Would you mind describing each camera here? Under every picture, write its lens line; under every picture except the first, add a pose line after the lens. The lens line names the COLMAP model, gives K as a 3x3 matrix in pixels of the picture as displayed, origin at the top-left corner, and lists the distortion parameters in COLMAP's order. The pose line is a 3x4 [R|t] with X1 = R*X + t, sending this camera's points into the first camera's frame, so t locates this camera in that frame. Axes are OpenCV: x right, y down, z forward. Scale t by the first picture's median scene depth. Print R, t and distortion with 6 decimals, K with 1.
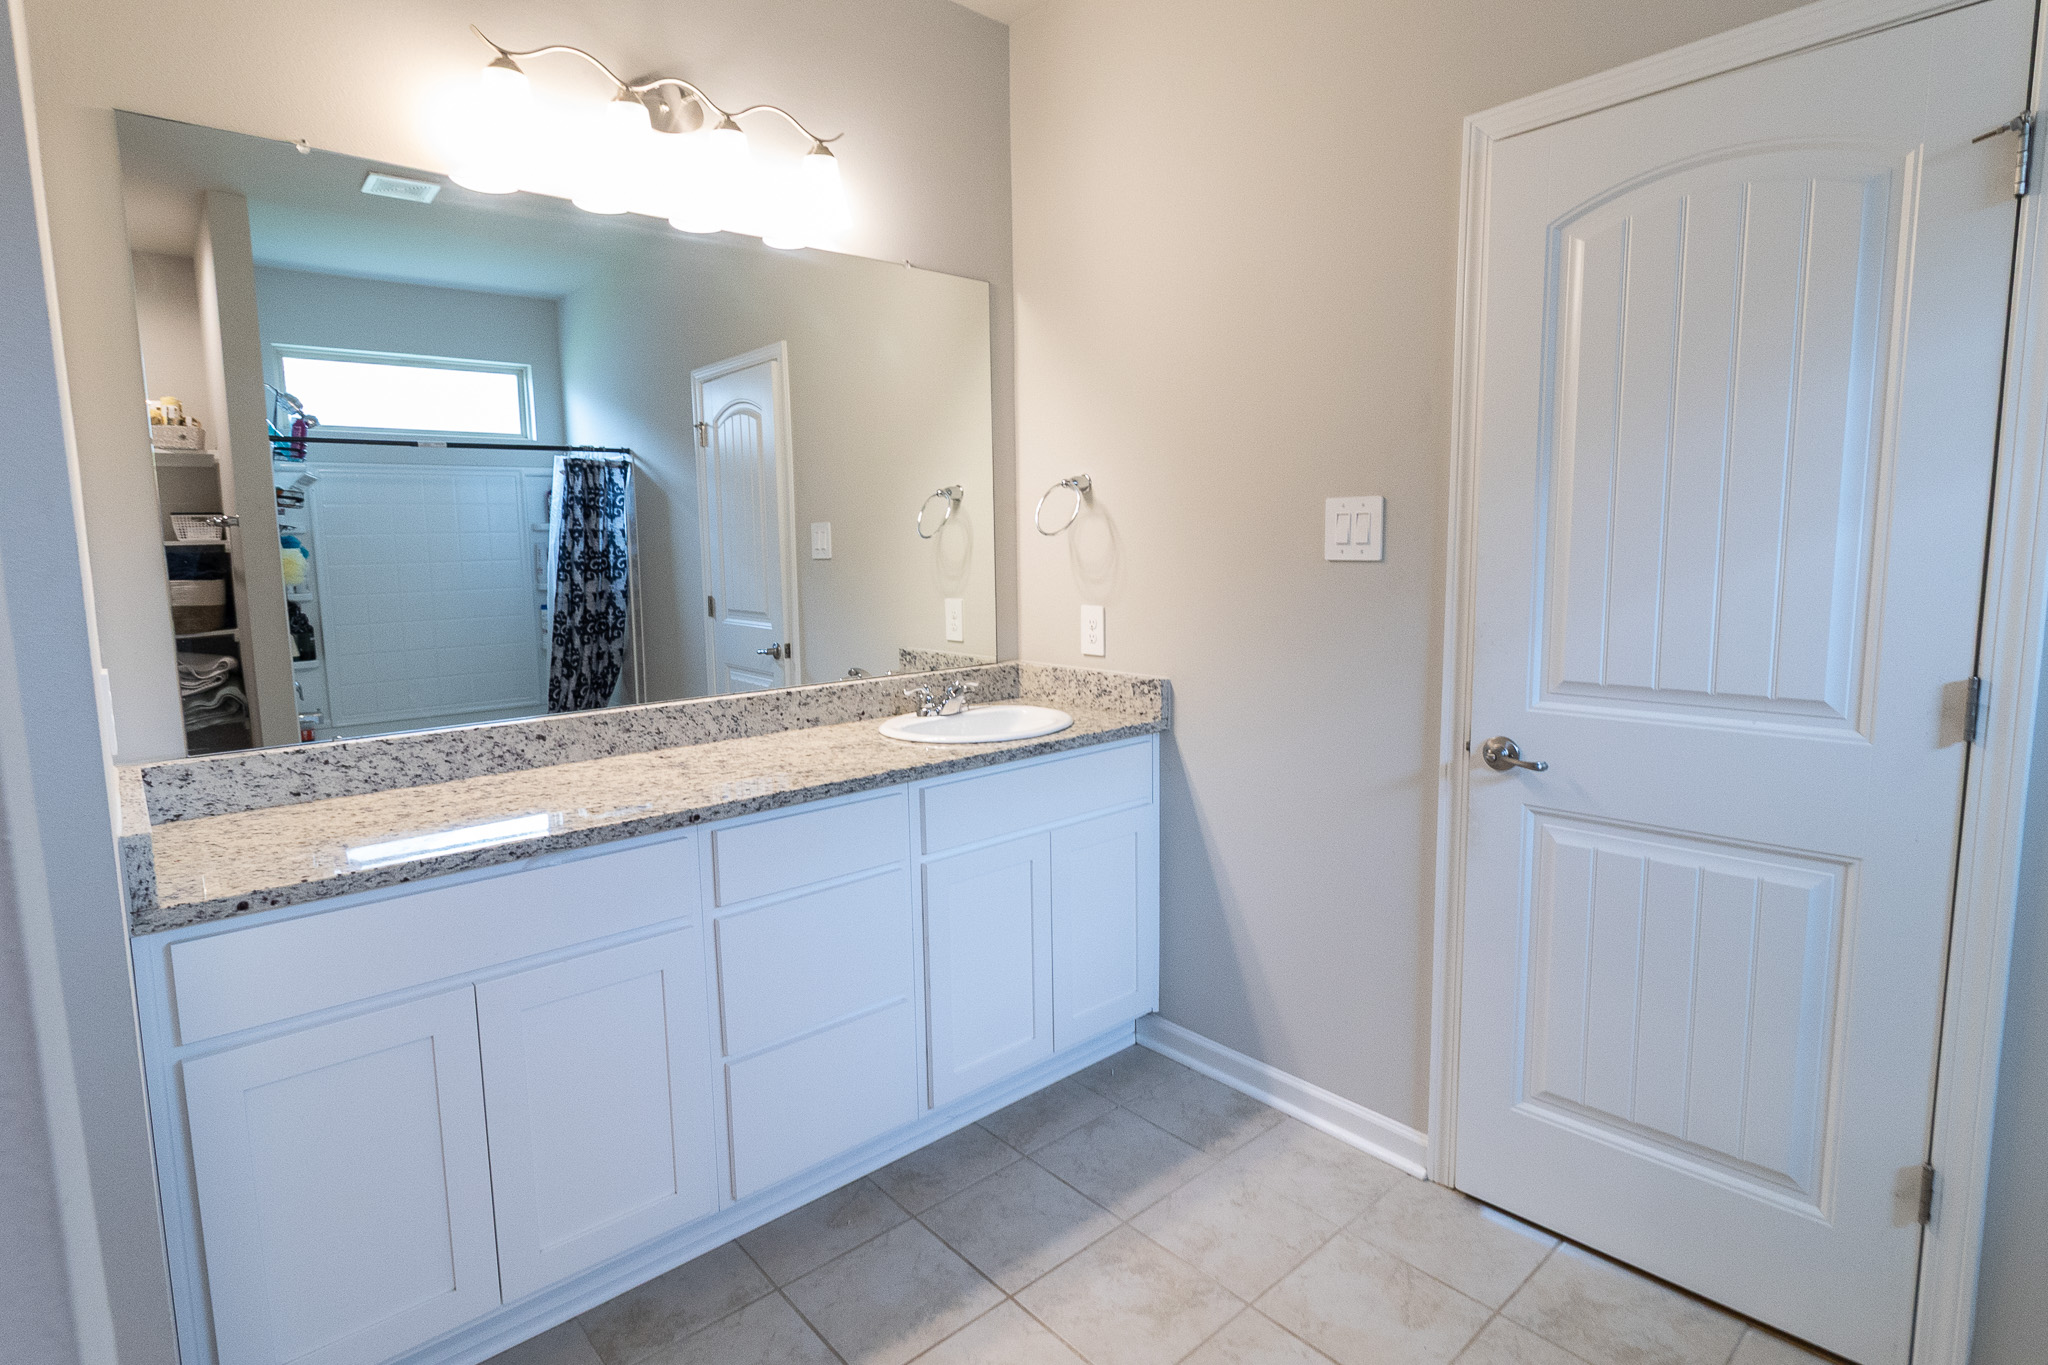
lens RADIAL K [[997.8, 0, 1028.8], [0, 997.8, 702.4], [0, 0, 1]] dist [-0.001317, -0.002944]
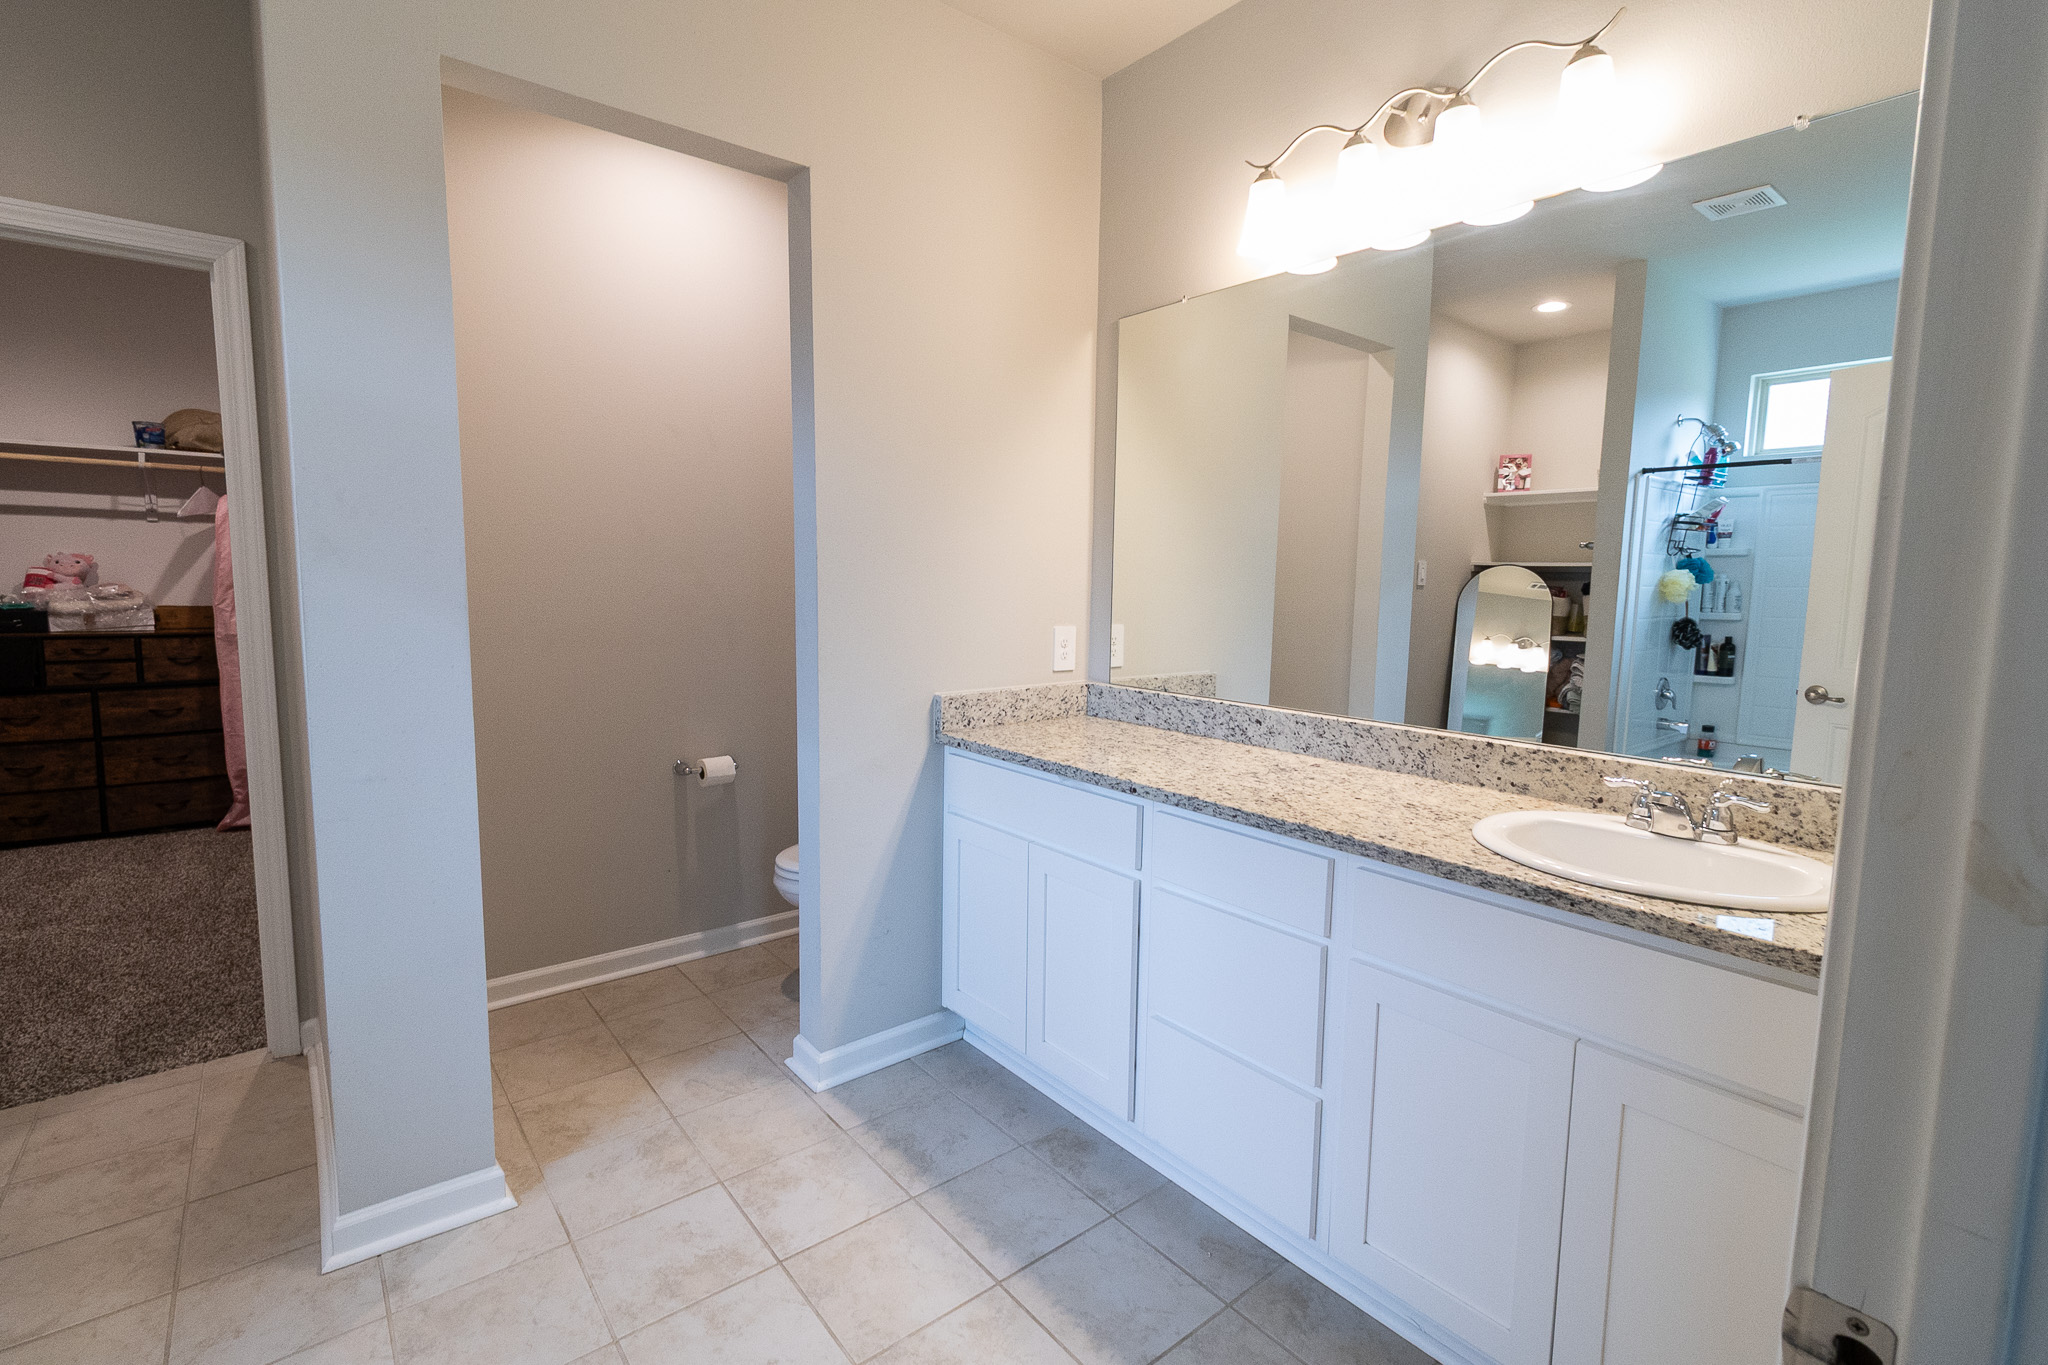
lens RADIAL K [[937.7, 0, 1022.7], [0, 937.7, 669.0], [0, 0, 1]] dist [0.000114, -0.000012]
pose [[-0.039745, 0.120638, -0.991901, 0.607153], [-0.165545, 0.978171, 0.125602, -0.115563], [0.985401, 0.169196, -0.018906, 0.665121]]
